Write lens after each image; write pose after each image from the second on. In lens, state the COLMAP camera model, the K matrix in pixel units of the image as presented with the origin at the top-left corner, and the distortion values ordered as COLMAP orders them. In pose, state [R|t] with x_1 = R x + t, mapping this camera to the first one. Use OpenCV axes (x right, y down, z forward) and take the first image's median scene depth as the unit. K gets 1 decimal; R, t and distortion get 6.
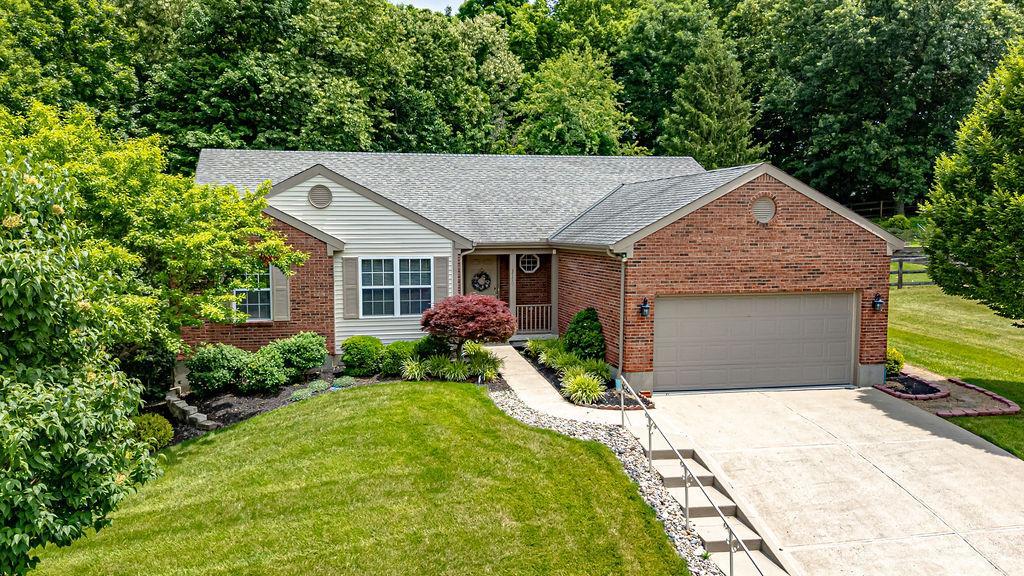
lens RADIAL K [[804.3, 0, 488.2], [0, 804.3, 300.4], [0, 0, 1]] dist [0.077674, -0.071629]
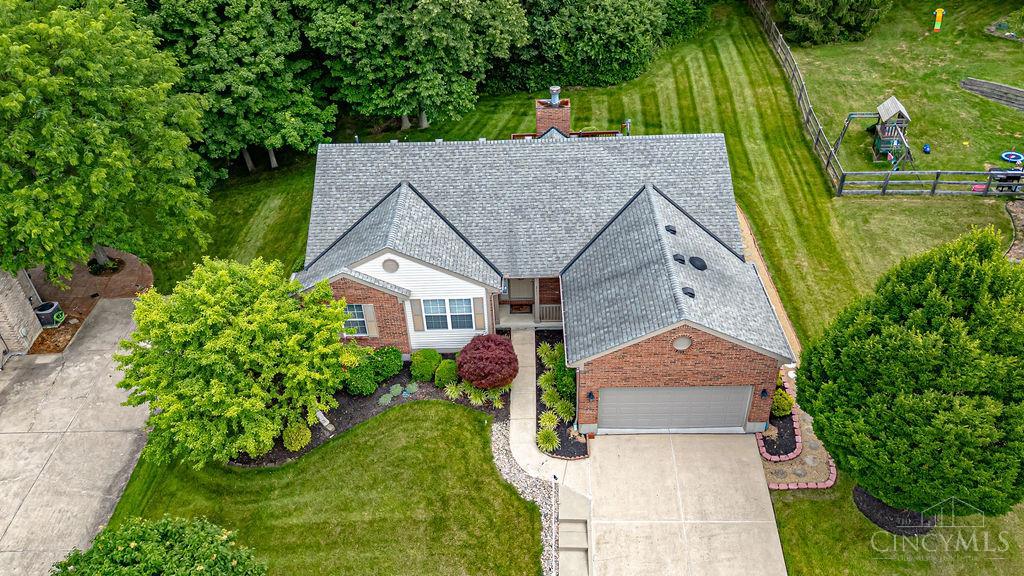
lens RADIAL K [[751.4, 0, 517.2], [0, 751.4, 287.0], [0, 0, 1]] dist [0.068040, -0.054308]
pose [[0.979143, 0.094934, -0.179628, 0.273414], [0.011837, 0.855961, 0.516904, -0.837923], [0.202827, -0.508250, 0.836985, -0.097564]]
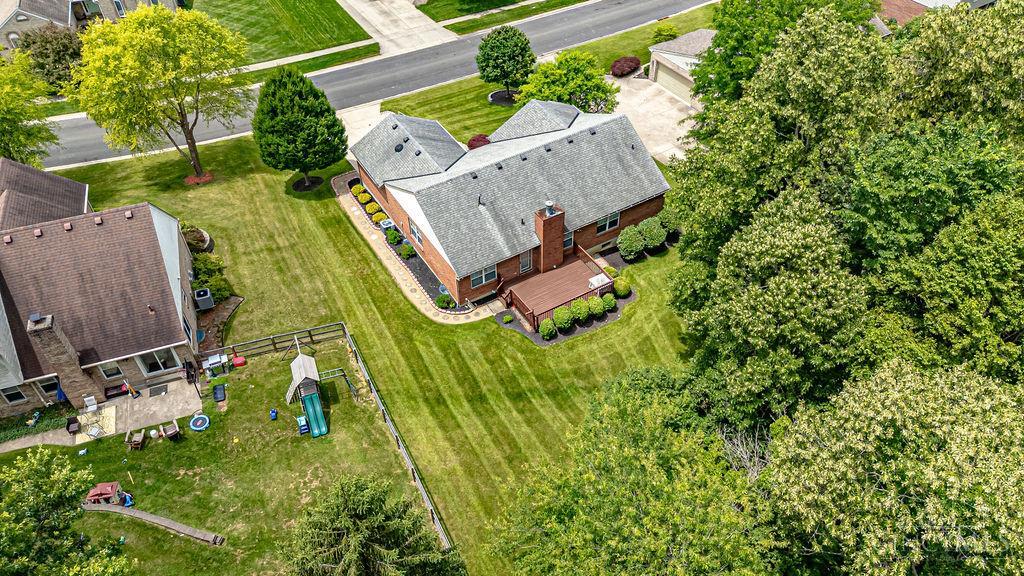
lens RADIAL K [[748.7, 0, 516.6], [0, 748.7, 287.8], [0, 0, 1]] dist [0.083145, -0.075656]
pose [[-0.938901, 0.247174, -0.239519, 0.739200], [-0.026806, 0.641271, 0.766846, -1.999511], [0.343141, 0.726414, -0.595464, 3.375688]]
